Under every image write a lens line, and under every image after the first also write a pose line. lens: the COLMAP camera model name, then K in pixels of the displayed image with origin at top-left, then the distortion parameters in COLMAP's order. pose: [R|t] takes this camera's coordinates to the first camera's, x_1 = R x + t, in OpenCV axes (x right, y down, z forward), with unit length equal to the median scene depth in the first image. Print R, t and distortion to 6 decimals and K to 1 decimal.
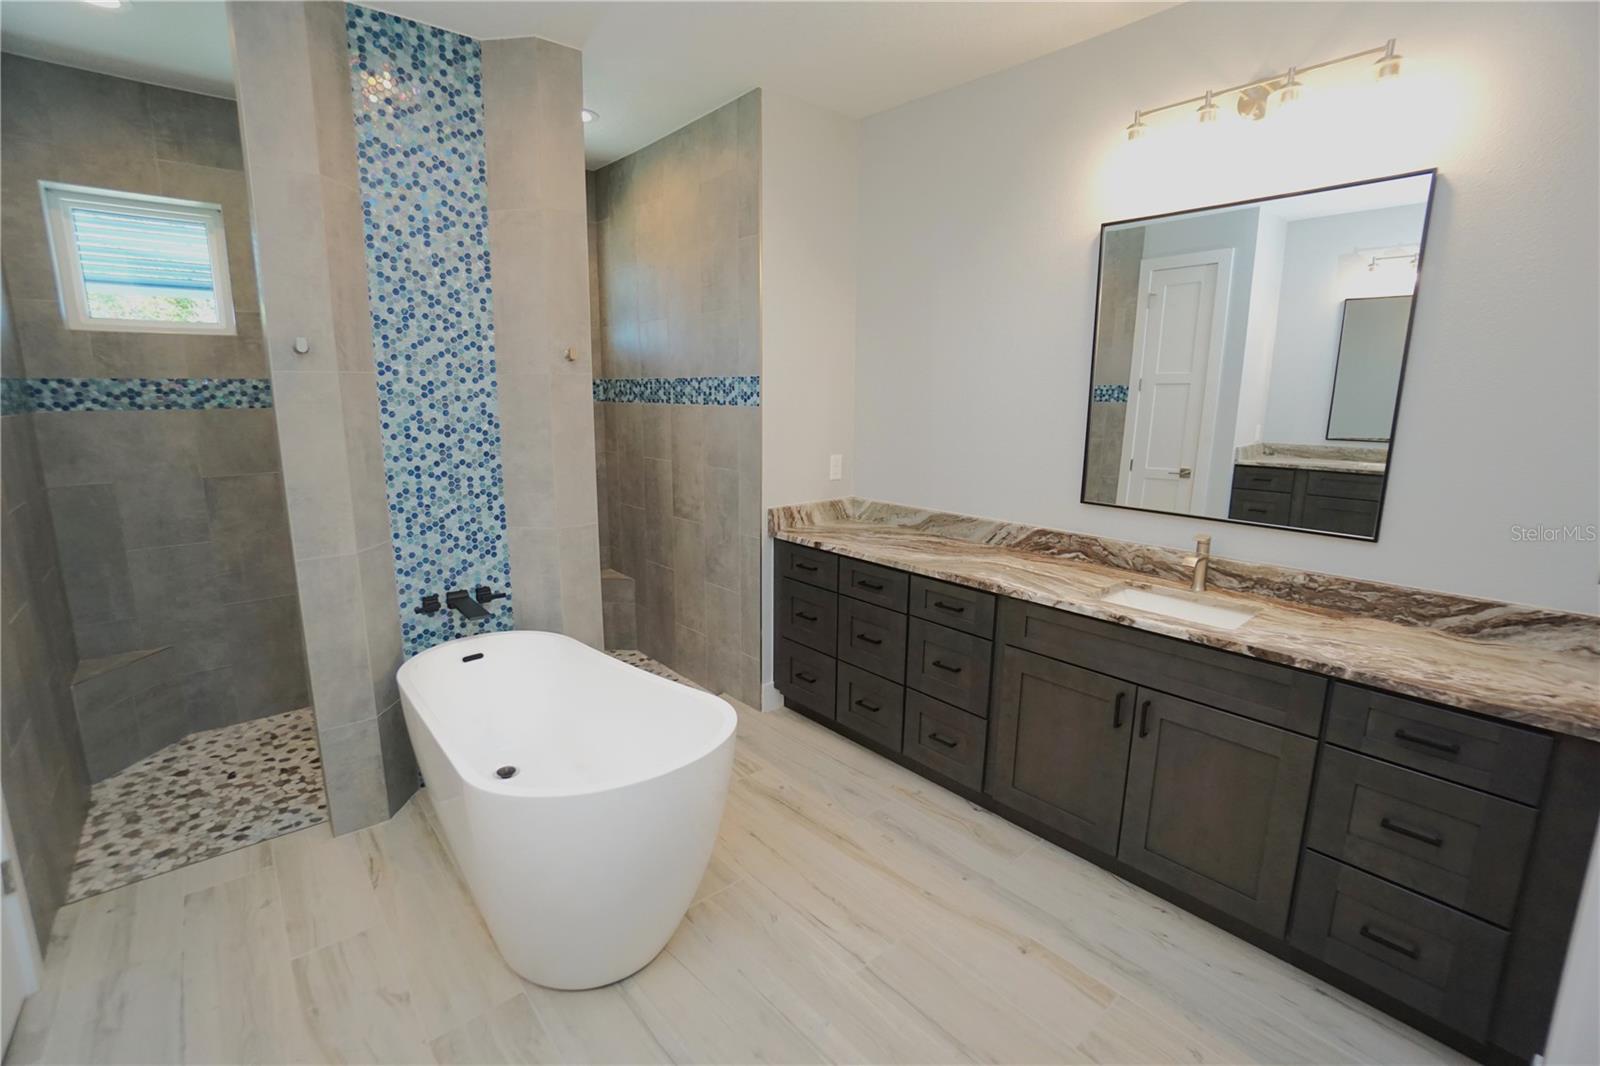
lens RADIAL K [[704.7, 0, 777.9], [0, 704.7, 524.6], [0, 0, 1]] dist [-0.064513, 0.023097]
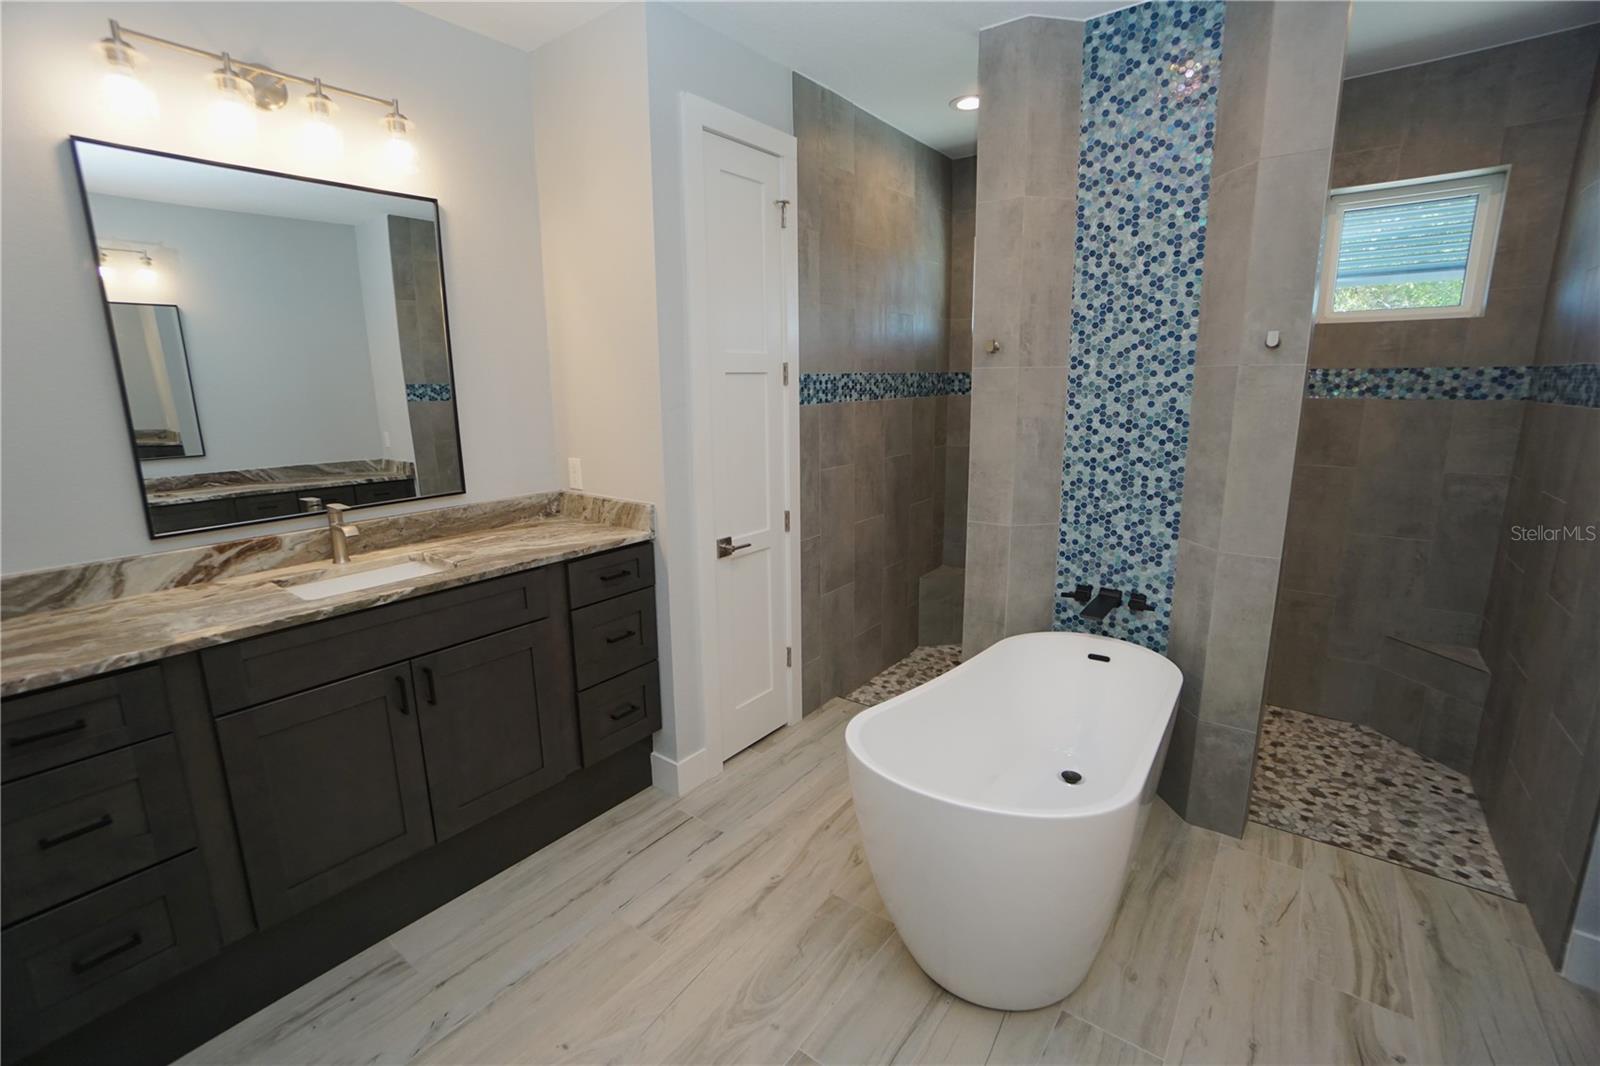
lens RADIAL K [[705.0, 0, 783.2], [0, 705.0, 527.3], [0, 0, 1]] dist [-0.063426, 0.023835]
pose [[0.215925, 0.194274, -0.956888, 0.375614], [-0.170441, 0.972459, 0.158975, -0.069118], [0.961419, 0.128766, 0.243091, 0.318733]]
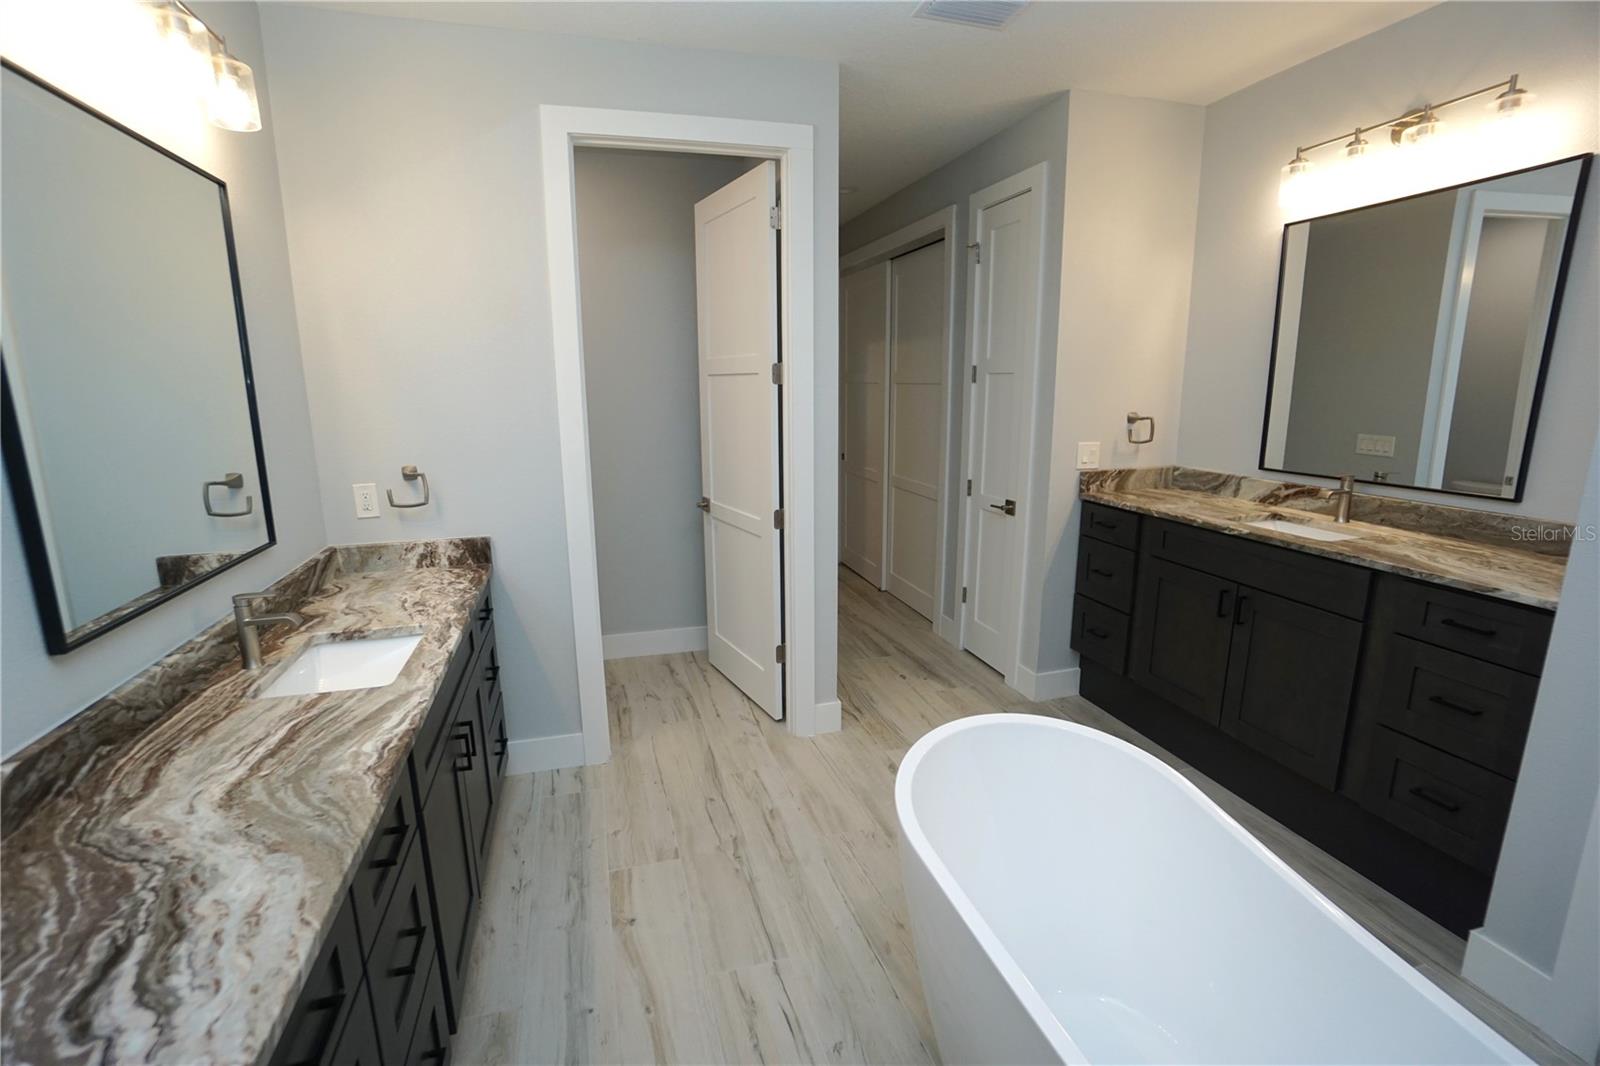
lens RADIAL K [[704.7, 0, 777.9], [0, 704.7, 524.6], [0, 0, 1]] dist [-0.064513, 0.023097]
pose [[-0.907986, -0.075411, 0.412158, -0.181729], [0.089833, 0.925760, 0.367286, -0.239298], [-0.409257, 0.370516, -0.833803, 1.172386]]
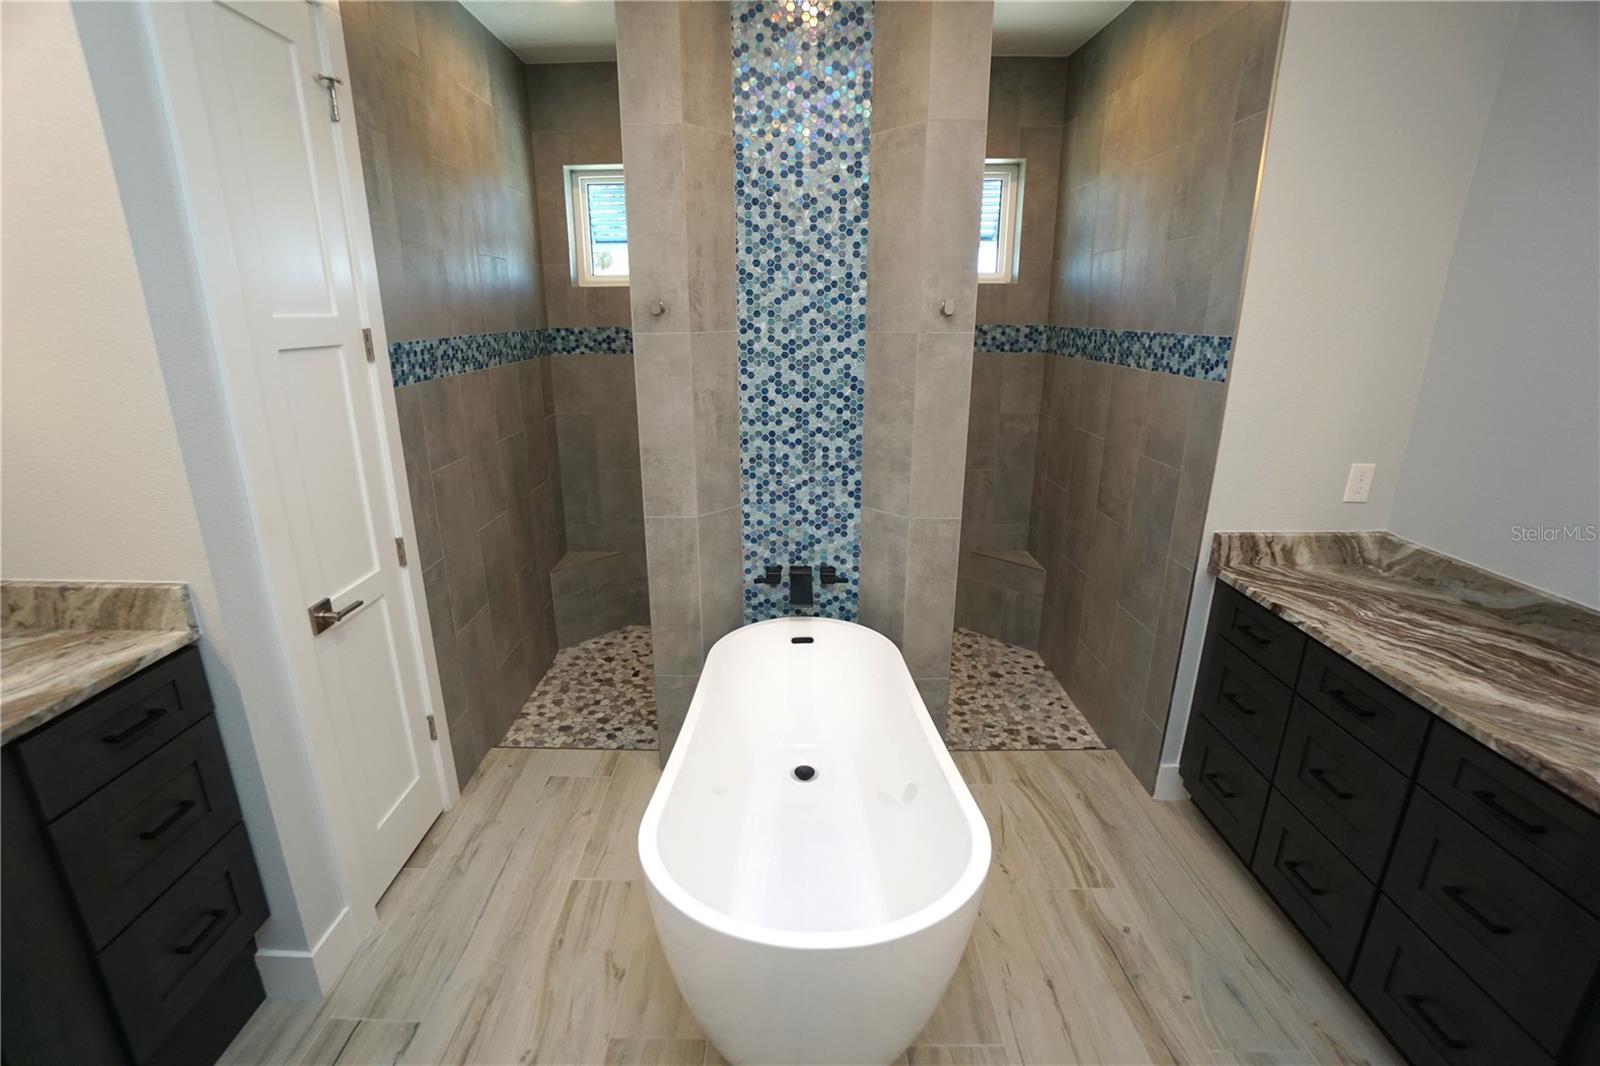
lens RADIAL K [[704.7, 0, 777.9], [0, 704.7, 524.6], [0, 0, 1]] dist [-0.064513, 0.023097]
pose [[0.757470, 0.182116, -0.626955, 0.103456], [-0.115843, 0.982560, 0.145453, -0.097950], [0.642511, -0.037548, 0.765356, 0.267366]]
